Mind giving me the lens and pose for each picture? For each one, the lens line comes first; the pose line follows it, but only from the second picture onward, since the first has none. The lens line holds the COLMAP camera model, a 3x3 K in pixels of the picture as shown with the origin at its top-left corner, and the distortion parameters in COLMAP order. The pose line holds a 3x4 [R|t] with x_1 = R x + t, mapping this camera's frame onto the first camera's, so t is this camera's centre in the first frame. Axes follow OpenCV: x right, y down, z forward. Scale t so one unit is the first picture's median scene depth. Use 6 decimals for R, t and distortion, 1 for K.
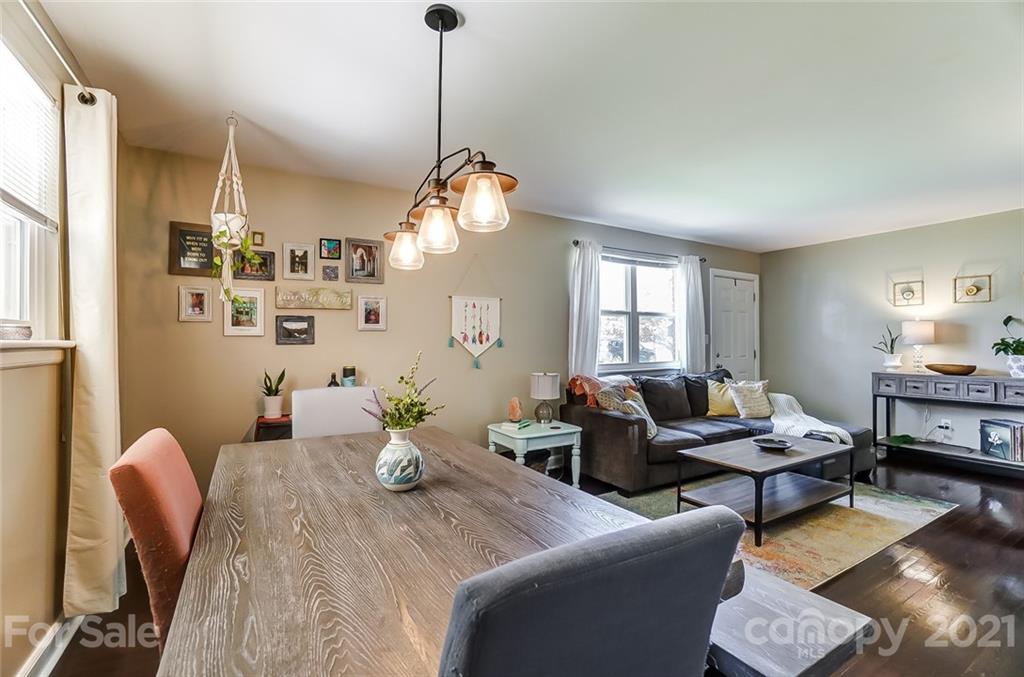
lens RADIAL K [[455.7, 0, 510.7], [0, 455.7, 342.2], [0, 0, 1]] dist [-0.065258, 0.025182]
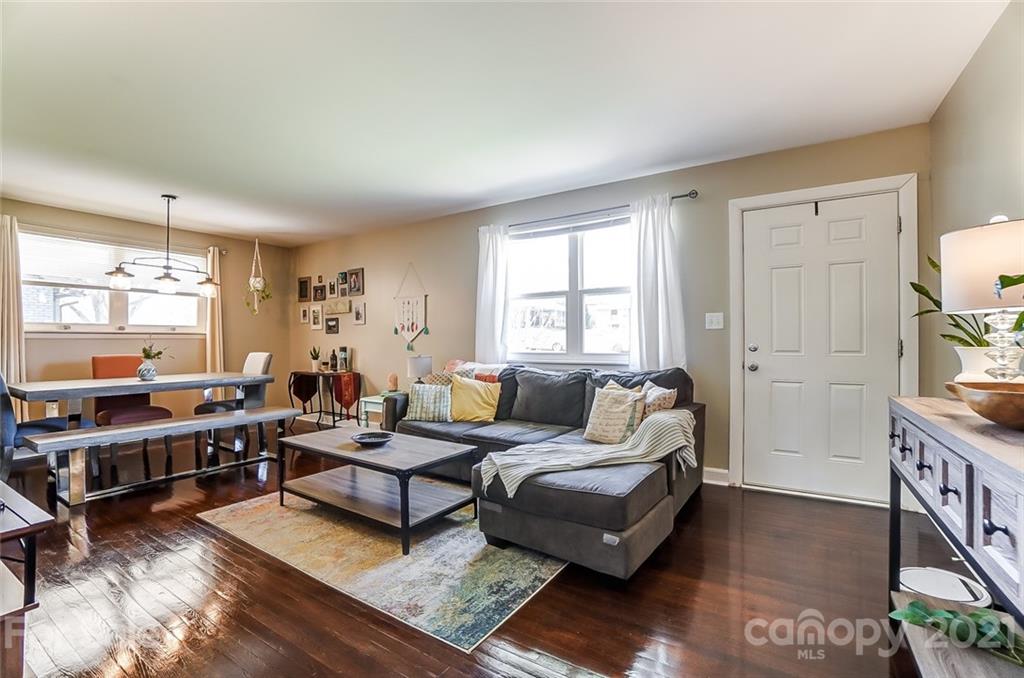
lens RADIAL K [[455.7, 0, 510.7], [0, 455.7, 342.7], [0, 0, 1]] dist [-0.065258, 0.025182]
pose [[0.439764, -0.001855, -0.898111, 1.459516], [-0.000484, 0.999997, -0.002303, 0.044948], [0.898113, 0.001448, 0.439762, 0.826000]]
